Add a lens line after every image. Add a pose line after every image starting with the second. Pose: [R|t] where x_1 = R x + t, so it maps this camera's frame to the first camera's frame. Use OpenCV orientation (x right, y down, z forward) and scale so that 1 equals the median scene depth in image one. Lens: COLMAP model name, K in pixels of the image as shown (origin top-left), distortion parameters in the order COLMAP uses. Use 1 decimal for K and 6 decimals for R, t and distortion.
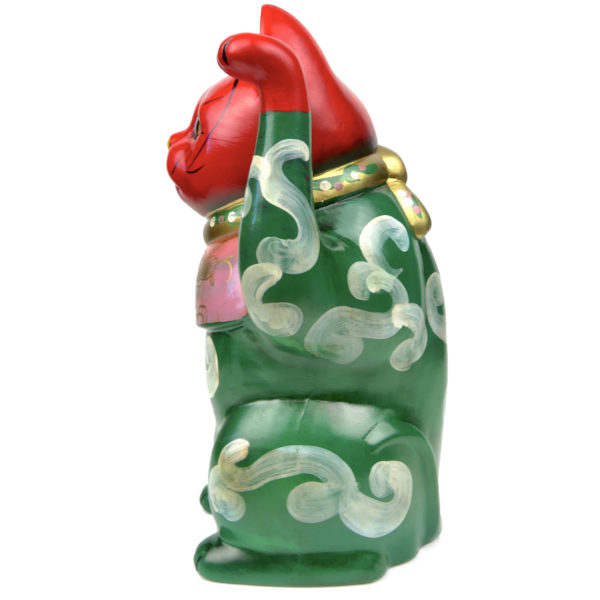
lens RADIAL K [[691.6, 0, 300.0], [0, 691.6, 300.0], [0, 0, 1]] dist [-0.000136, -0.007867]
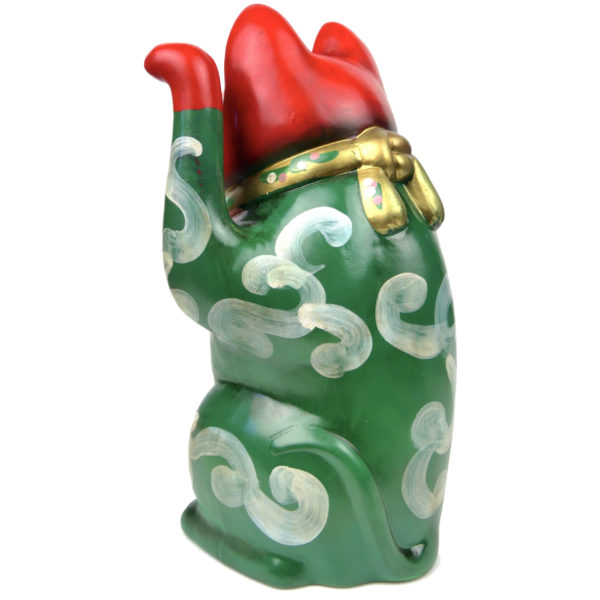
lens RADIAL K [[691.6, 0, 300.0], [0, 691.6, 300.0], [0, 0, 1]] dist [-0.000136, -0.007867]
pose [[0.697089, 0.087717, -0.711599, 0.800464], [-0.079344, 0.995830, 0.045027, -0.039441], [0.712581, 0.025073, 0.701142, 0.345942]]
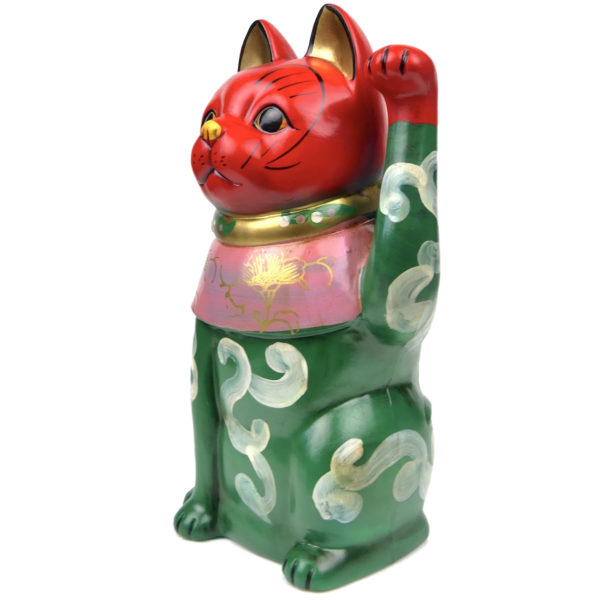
lens RADIAL K [[719.4, 0, 300.3], [0, 719.4, 281.8], [0, 0, 1]] dist [-0.003376, 0.007023]
pose [[0.691782, -0.061499, 0.719483, -0.889564], [0.052605, 0.998011, 0.034728, -0.068758], [-0.720188, 0.013824, 0.693642, 0.328904]]
